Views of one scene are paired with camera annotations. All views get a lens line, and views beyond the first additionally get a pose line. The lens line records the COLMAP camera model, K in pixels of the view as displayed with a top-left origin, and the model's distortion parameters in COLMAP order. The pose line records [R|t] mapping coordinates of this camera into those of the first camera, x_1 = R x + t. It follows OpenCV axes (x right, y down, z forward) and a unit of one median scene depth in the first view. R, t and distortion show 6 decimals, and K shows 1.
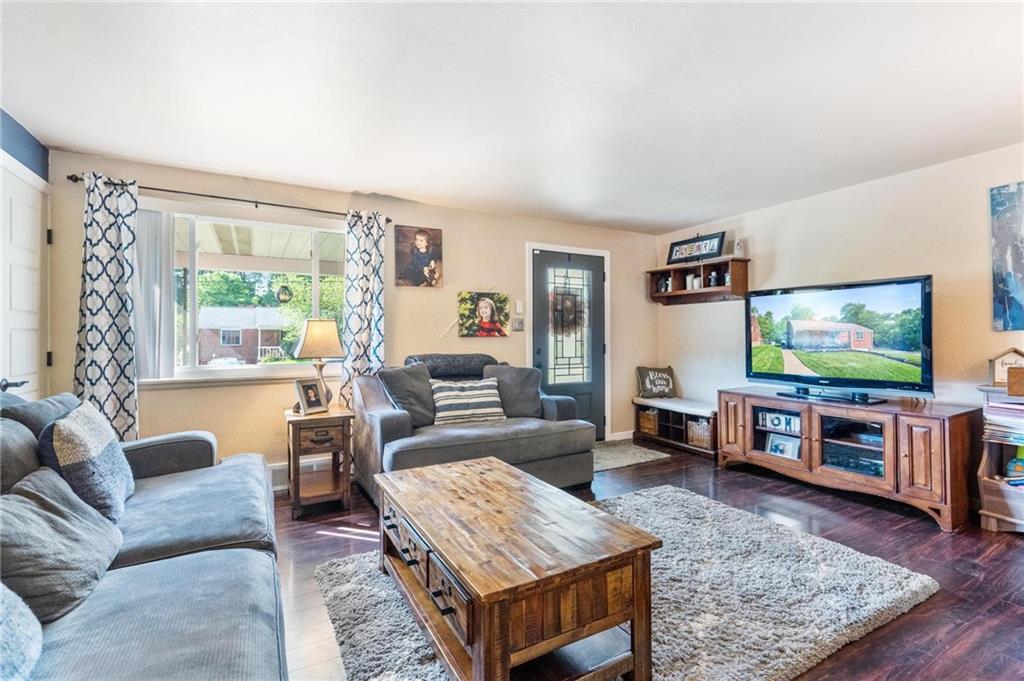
lens RADIAL K [[474.0, 0, 509.1], [0, 474.0, 340.0], [0, 0, 1]] dist [0.000487, -0.000188]
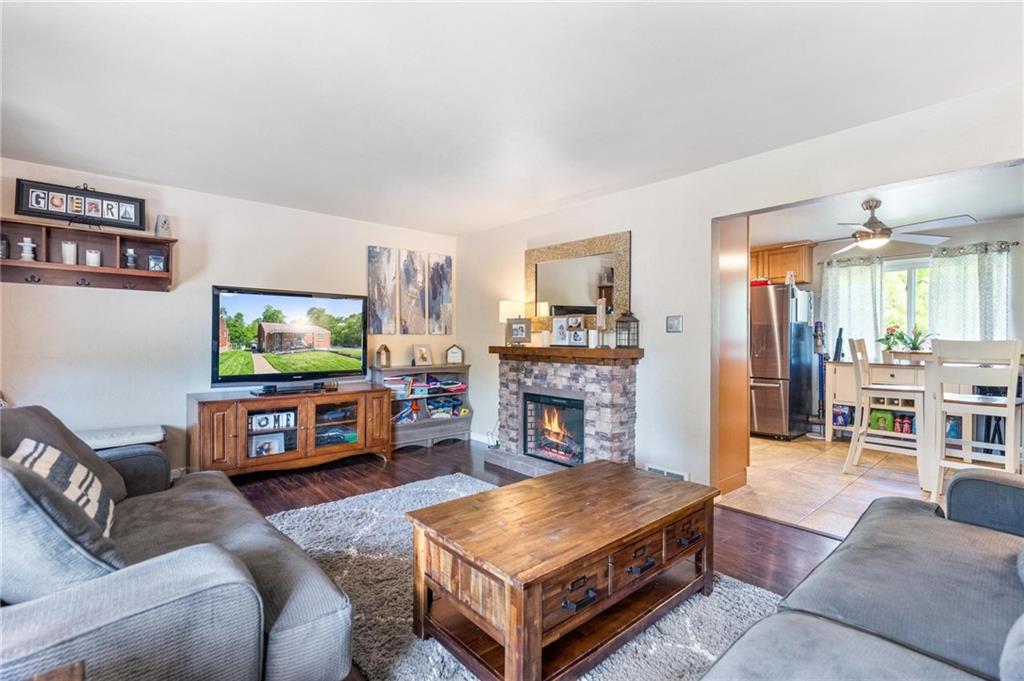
lens RADIAL K [[474.0, 0, 509.1], [0, 474.0, 340.0], [0, 0, 1]] dist [0.000487, -0.000188]
pose [[-0.241585, -0.001932, 0.970378, -0.525644], [0.001283, 0.999997, 0.002311, -0.002322], [-0.970379, 0.001803, -0.241582, 0.736613]]
